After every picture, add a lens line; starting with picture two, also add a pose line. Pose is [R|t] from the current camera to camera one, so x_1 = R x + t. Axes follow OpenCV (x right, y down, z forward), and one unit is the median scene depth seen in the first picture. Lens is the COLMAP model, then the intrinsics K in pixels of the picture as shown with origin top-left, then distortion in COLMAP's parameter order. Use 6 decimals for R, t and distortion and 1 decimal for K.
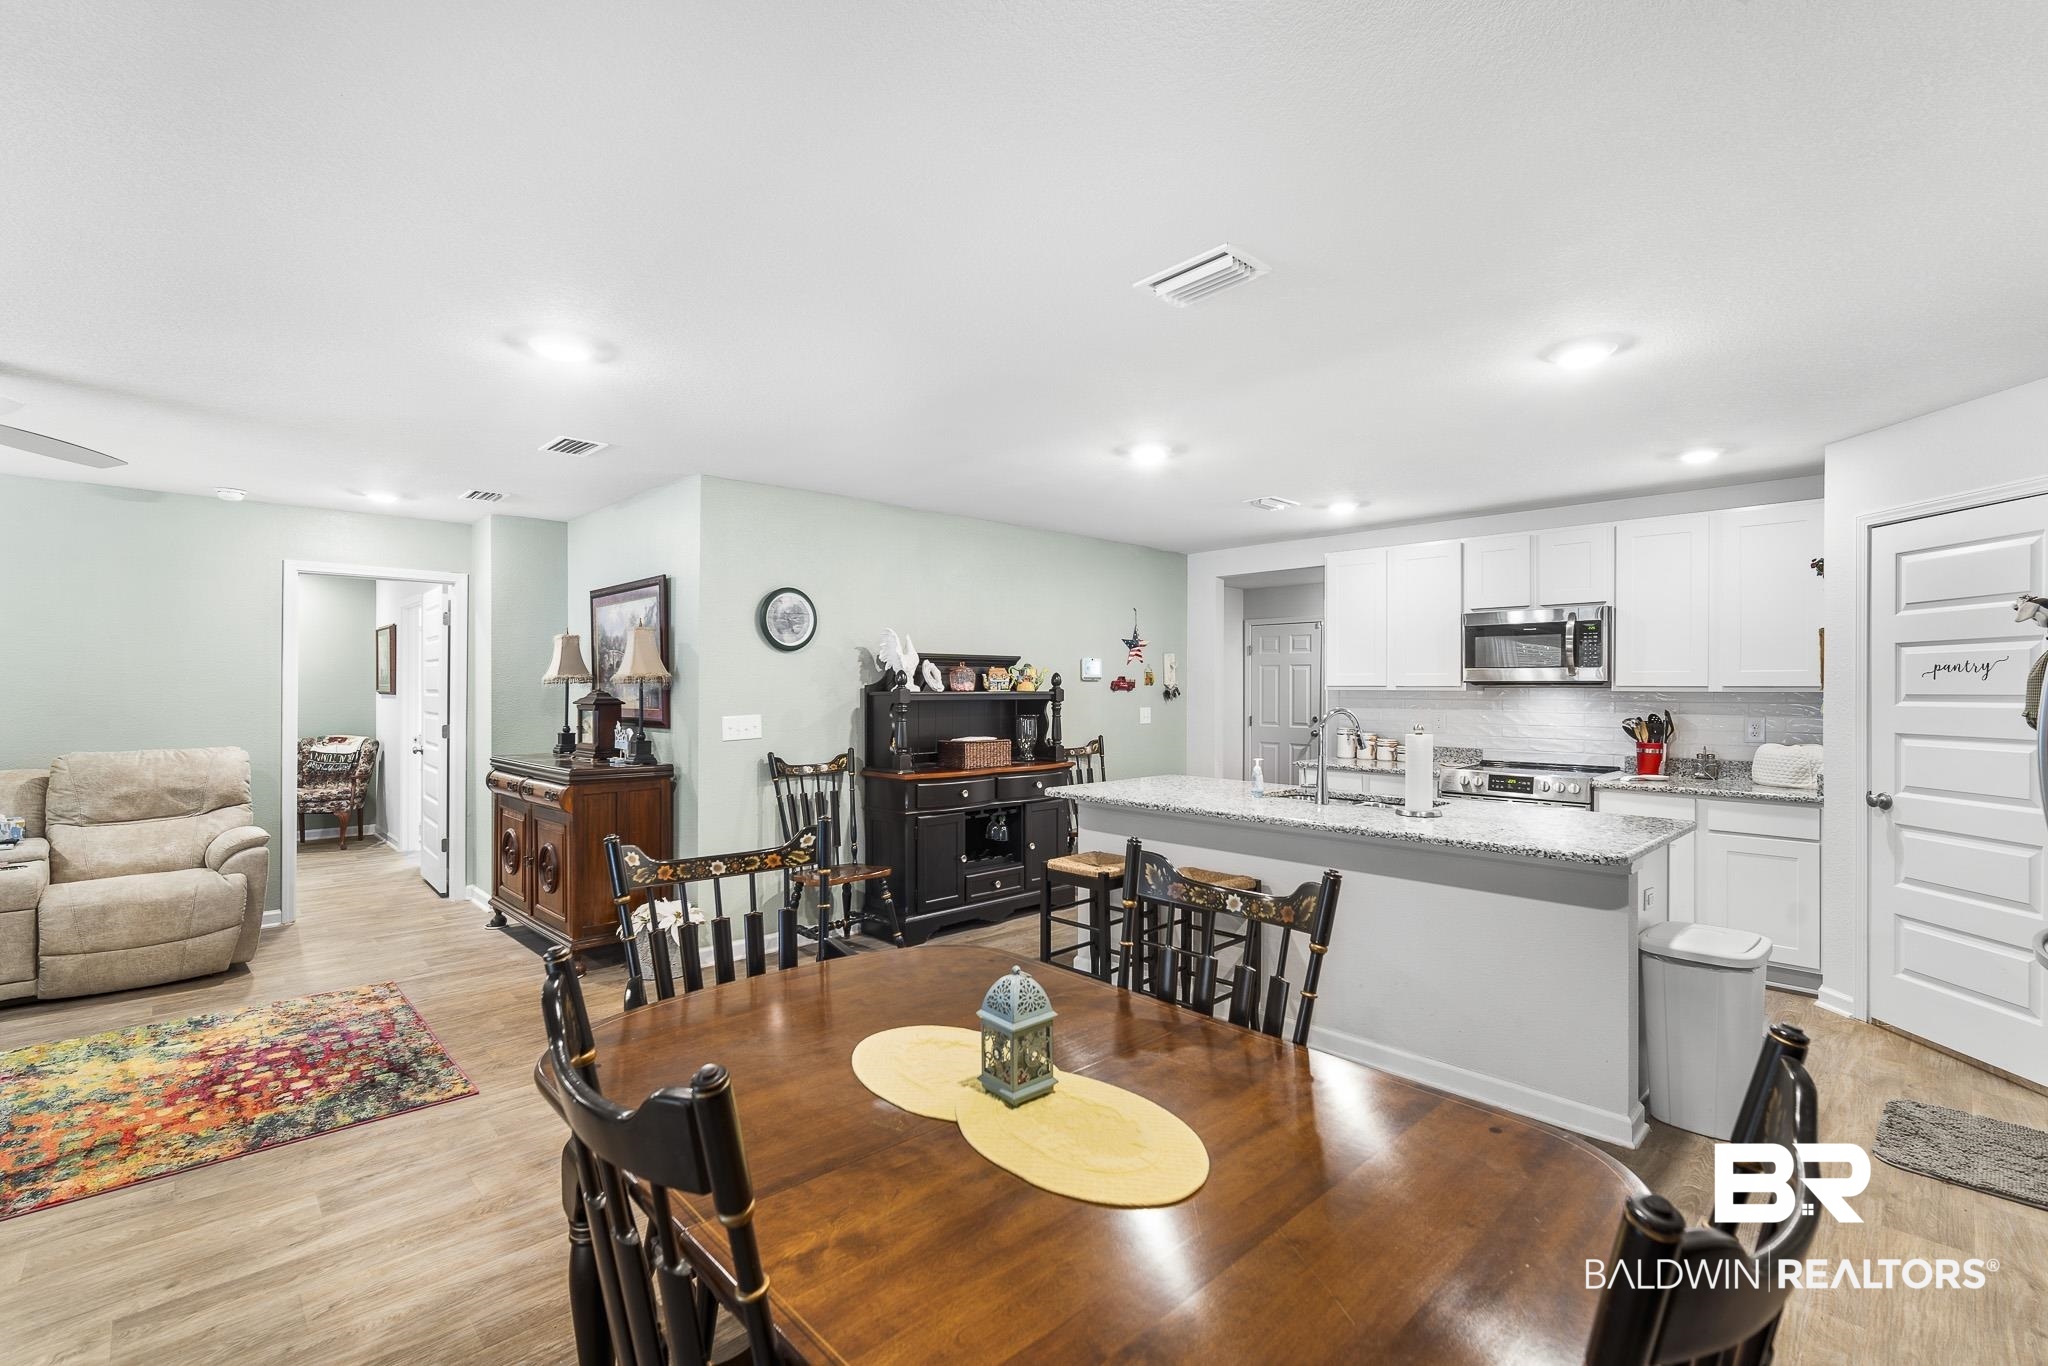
lens RADIAL K [[914.1, 0, 1017.4], [0, 914.1, 680.6], [0, 0, 1]] dist [-0.006885, 0.000187]
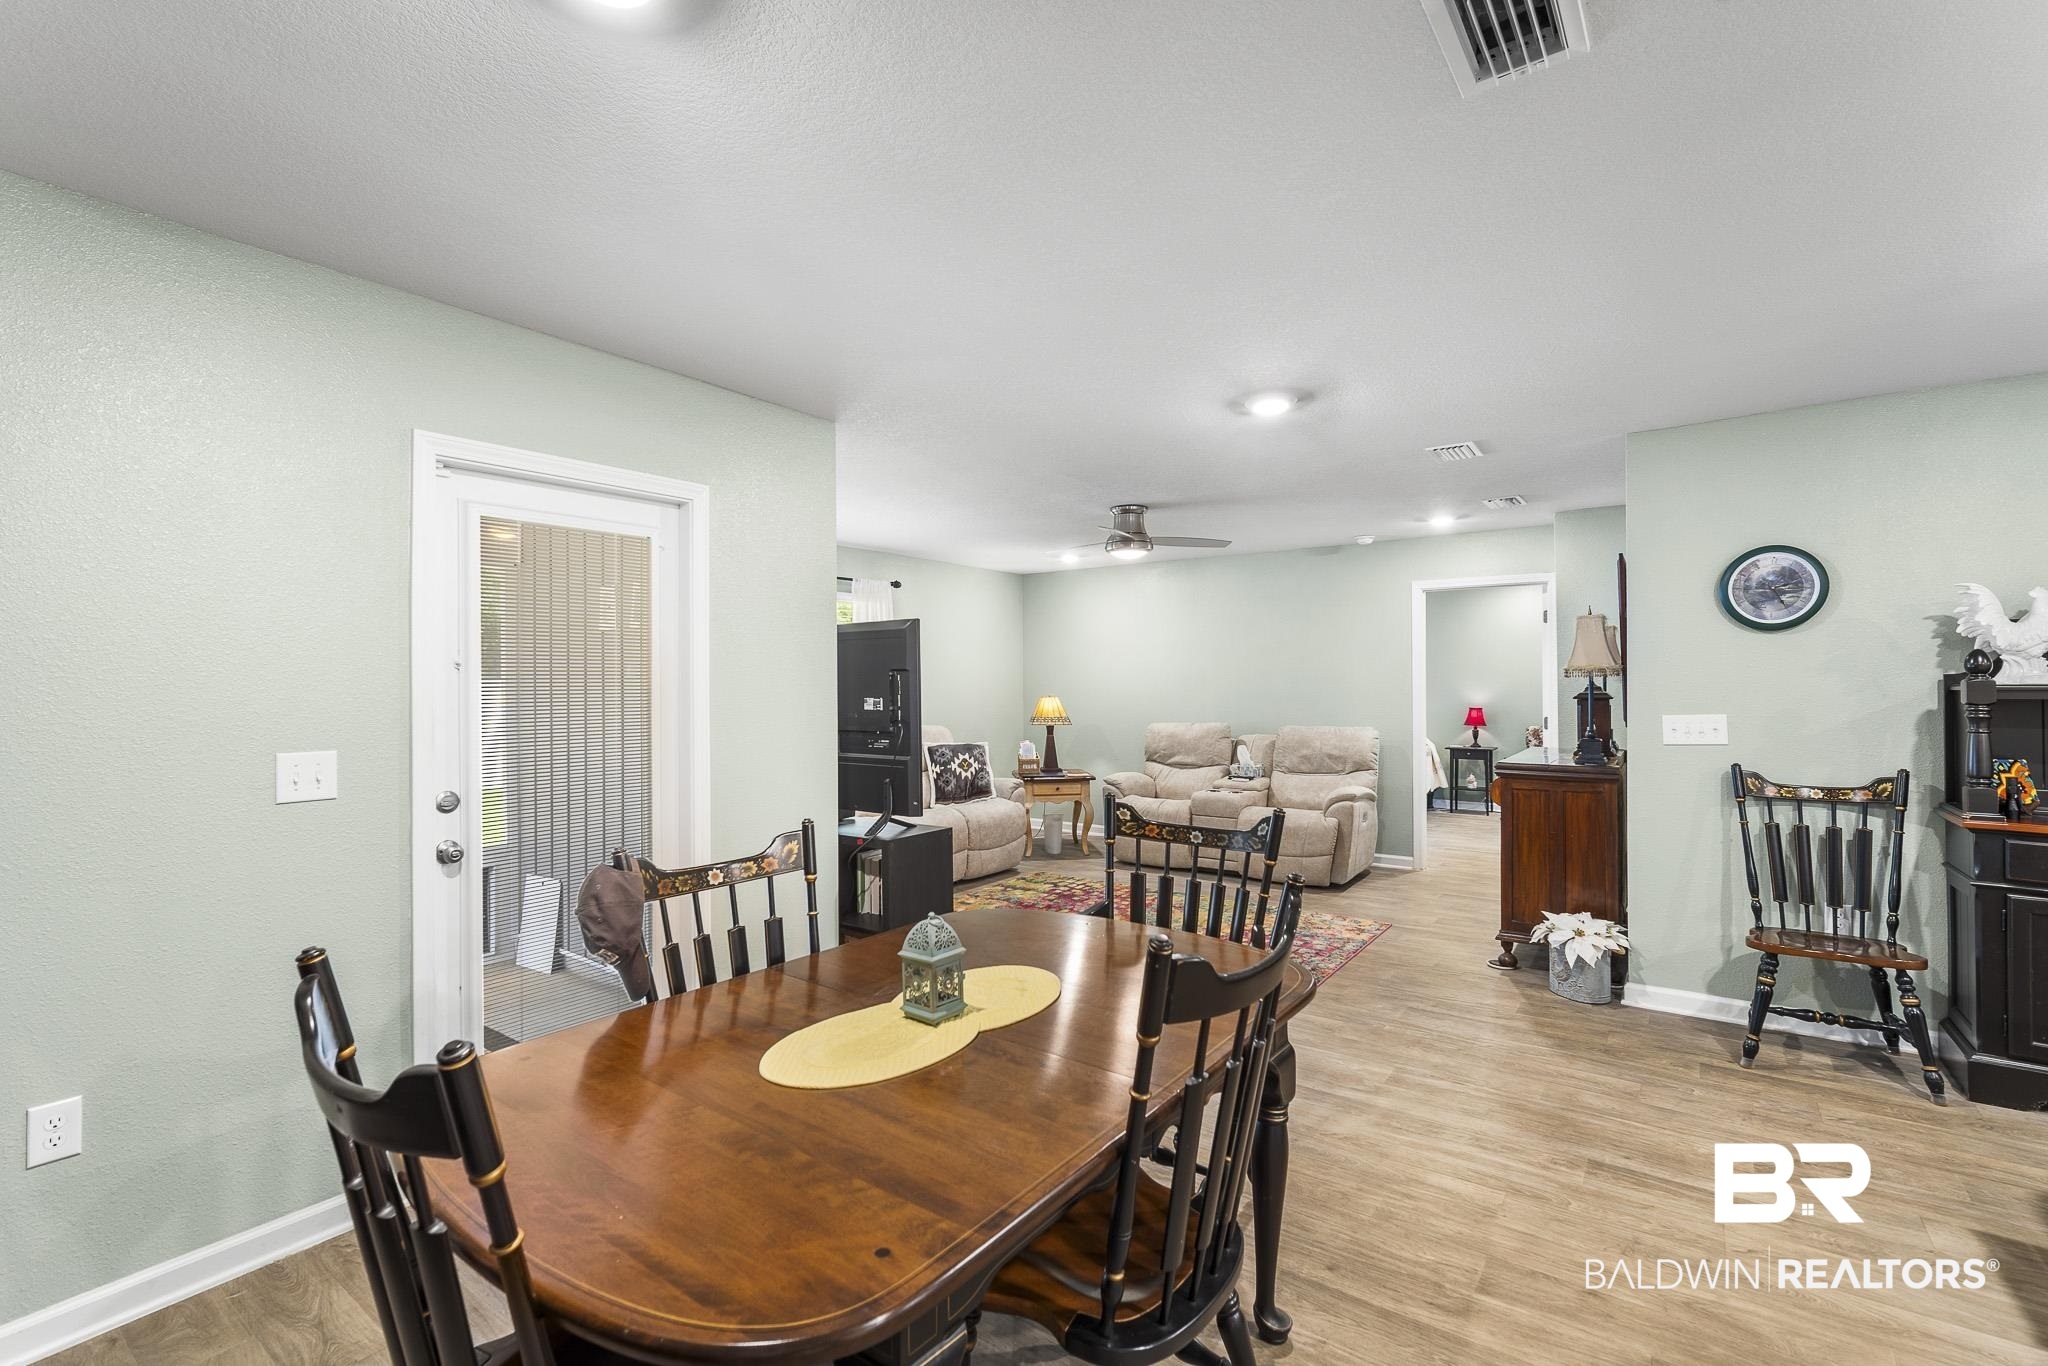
lens RADIAL K [[903.6, 0, 1036.5], [0, 903.6, 678.5], [0, 0, 1]] dist [-0.001964, 0.000013]
pose [[0.184698, -0.009470, -0.982750, 0.369604], [0.014726, 0.999868, -0.006867, 0.003148], [0.982685, -0.013204, 0.184813, 0.280342]]
